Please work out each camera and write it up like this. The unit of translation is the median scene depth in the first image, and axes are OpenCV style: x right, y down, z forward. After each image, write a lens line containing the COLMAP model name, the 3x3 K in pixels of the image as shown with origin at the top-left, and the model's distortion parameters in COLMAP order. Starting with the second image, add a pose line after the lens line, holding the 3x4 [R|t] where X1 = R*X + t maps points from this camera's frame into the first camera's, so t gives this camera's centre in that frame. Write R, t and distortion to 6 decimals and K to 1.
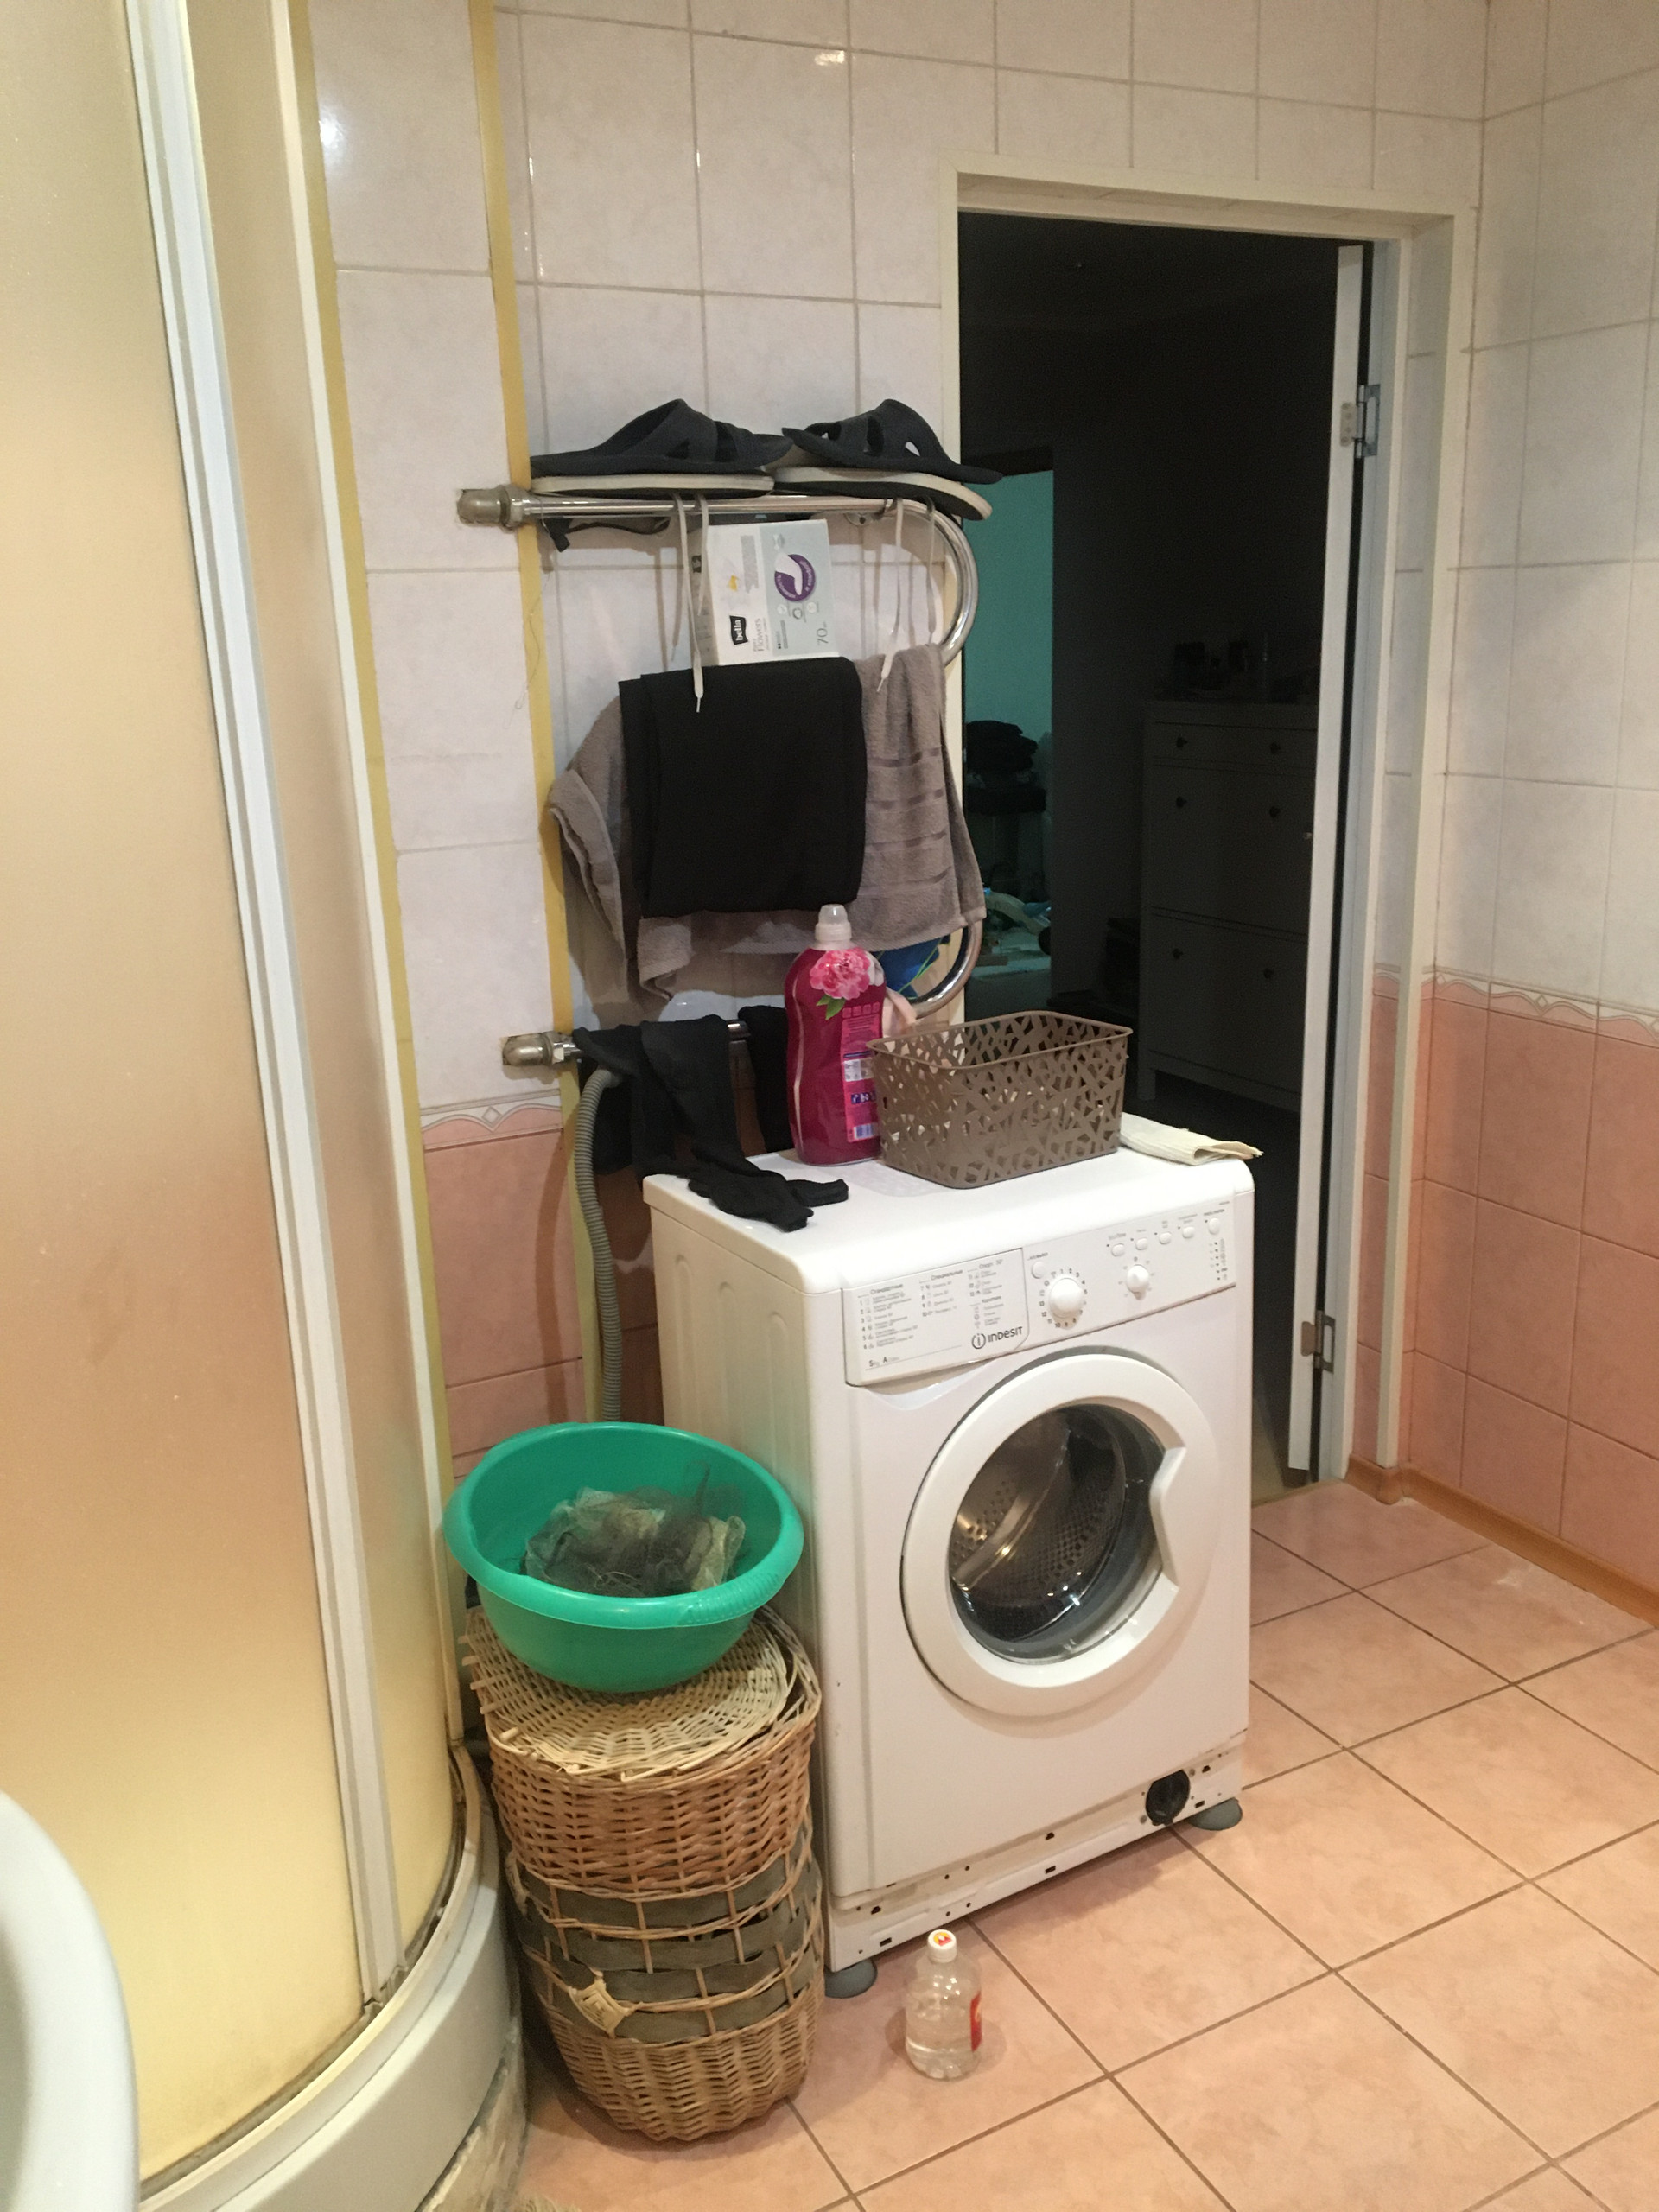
lens RADIAL K [[1841.5, 0, 831.2], [0, 1841.5, 1106.2], [0, 0, 1]] dist [0.054133, -0.074376]
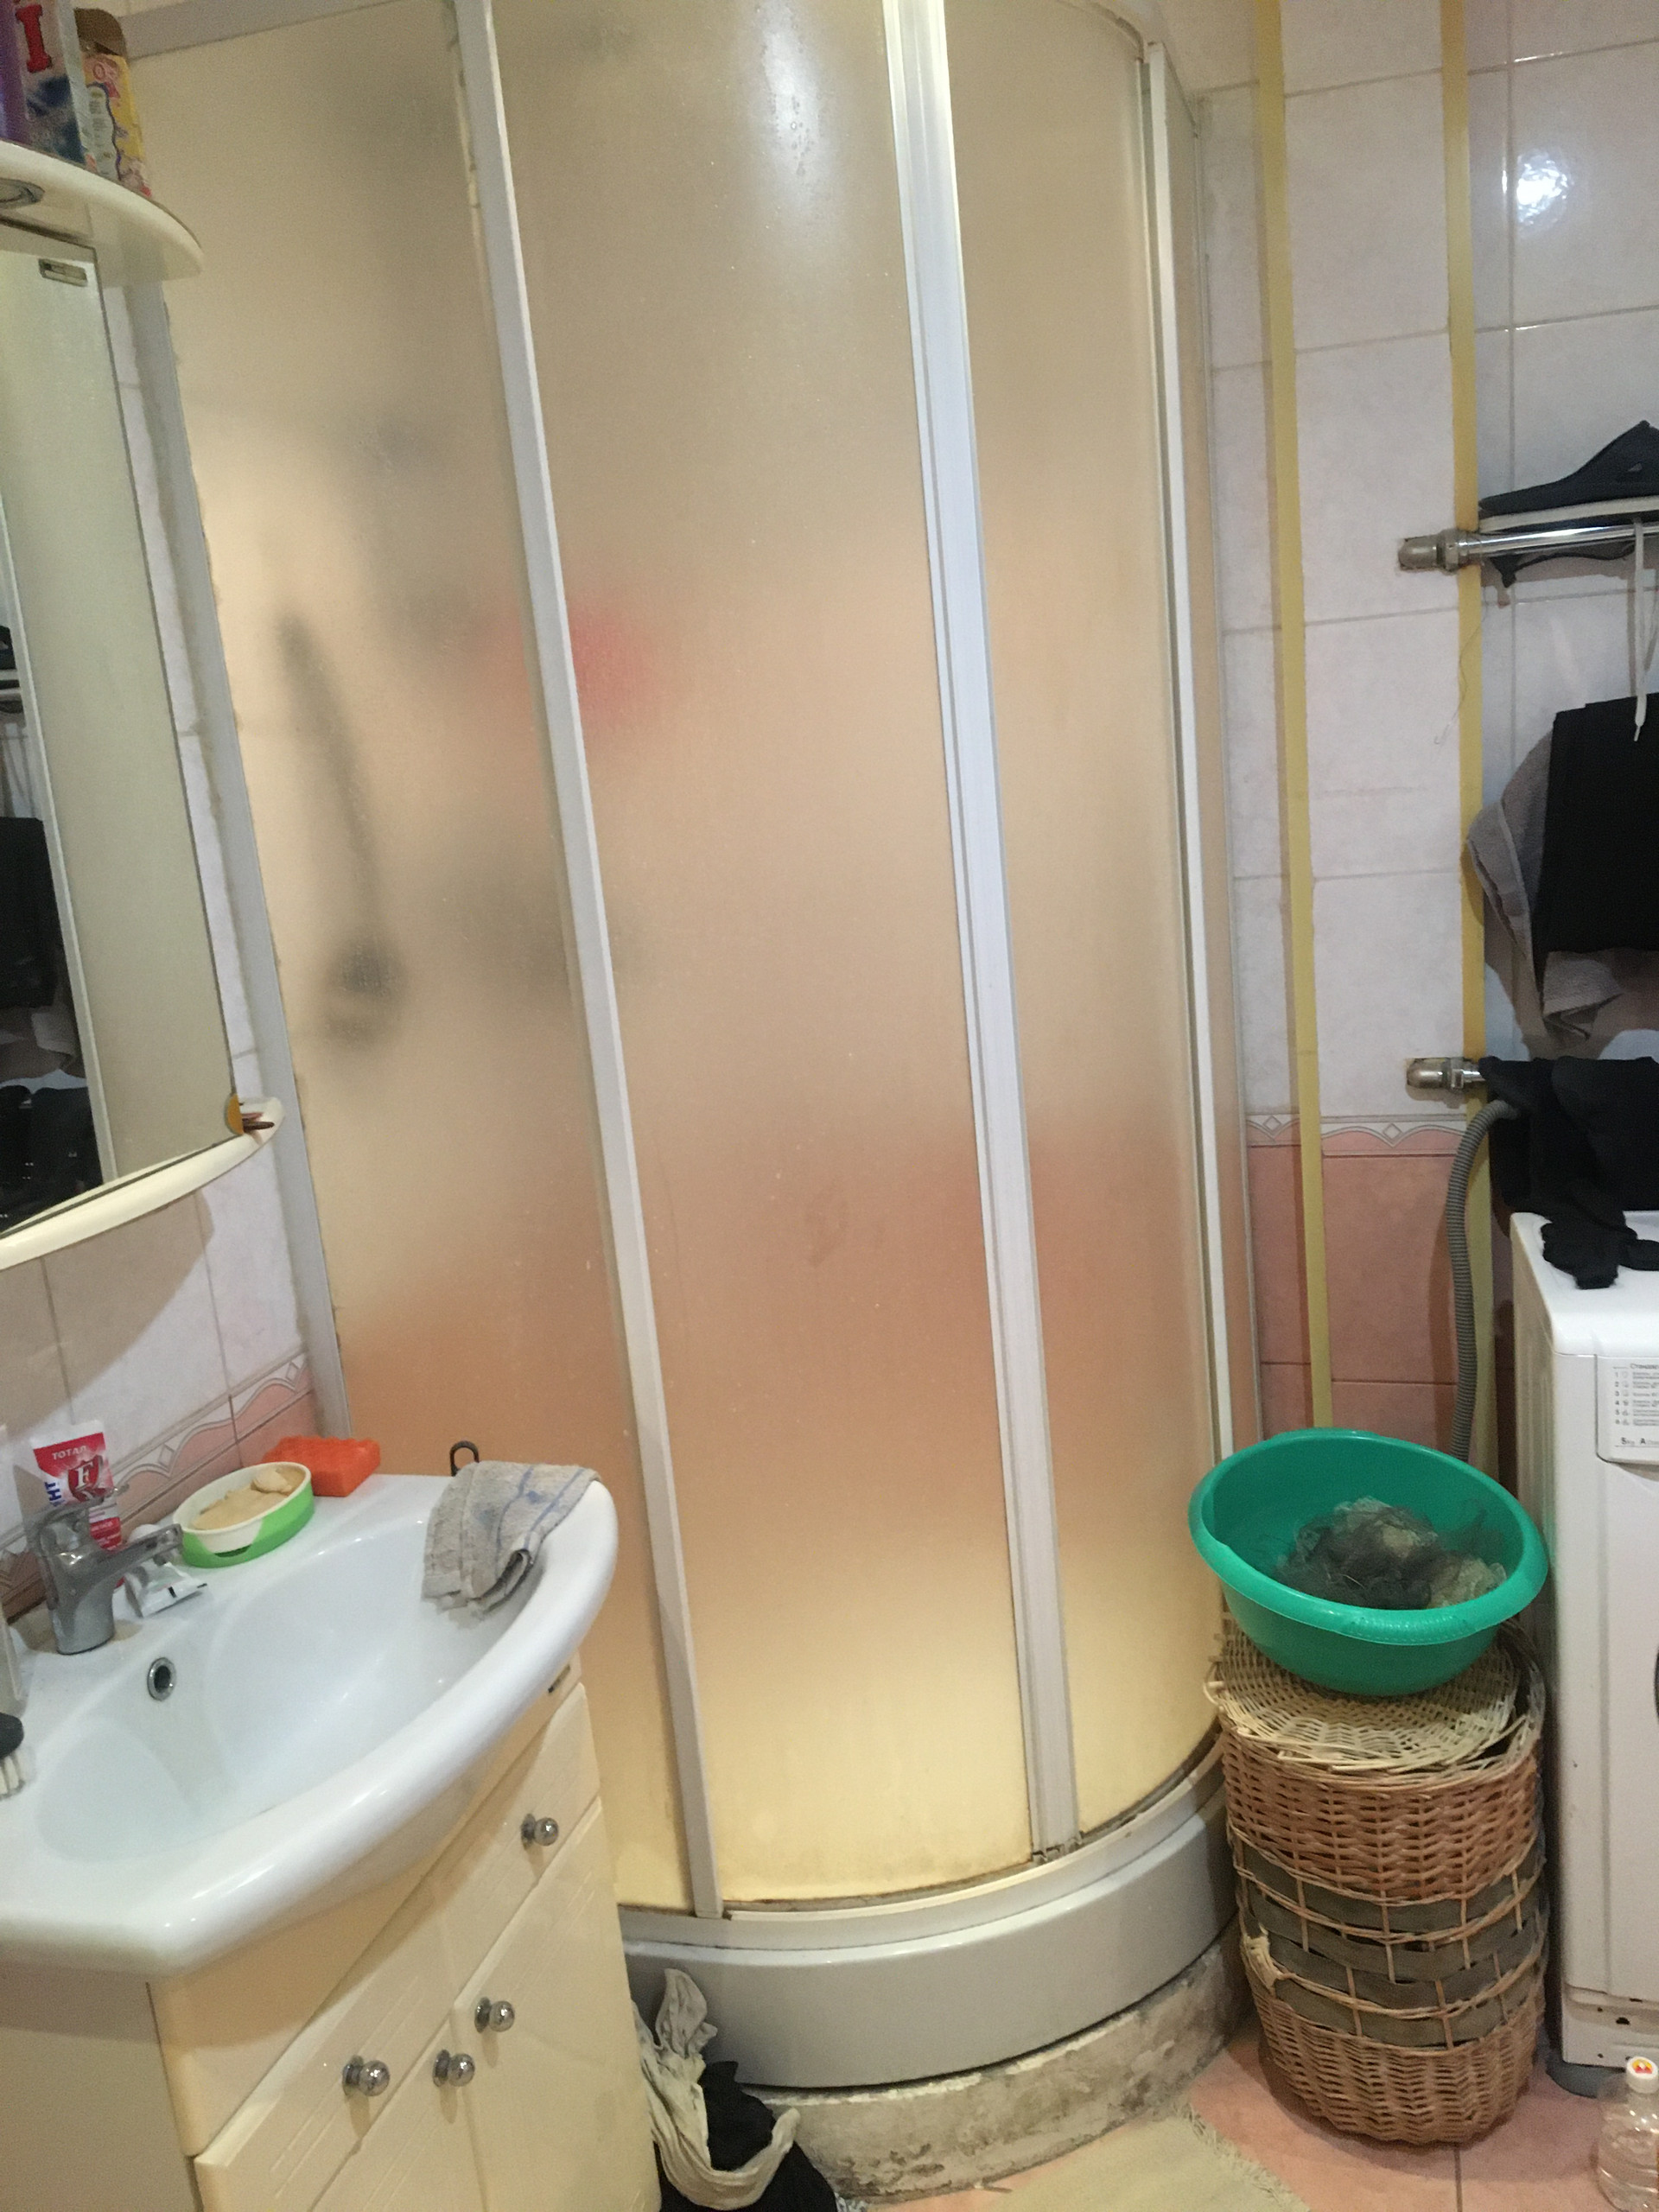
lens RADIAL K [[1841.5, 0, 816.5], [0, 1841.5, 1097.2], [0, 0, 1]] dist [0.054133, -0.074376]
pose [[0.717953, 0.115448, -0.686451, 0.321123], [-0.112378, 0.992438, 0.049373, -0.031659], [0.686960, 0.041694, 0.725498, 0.017095]]
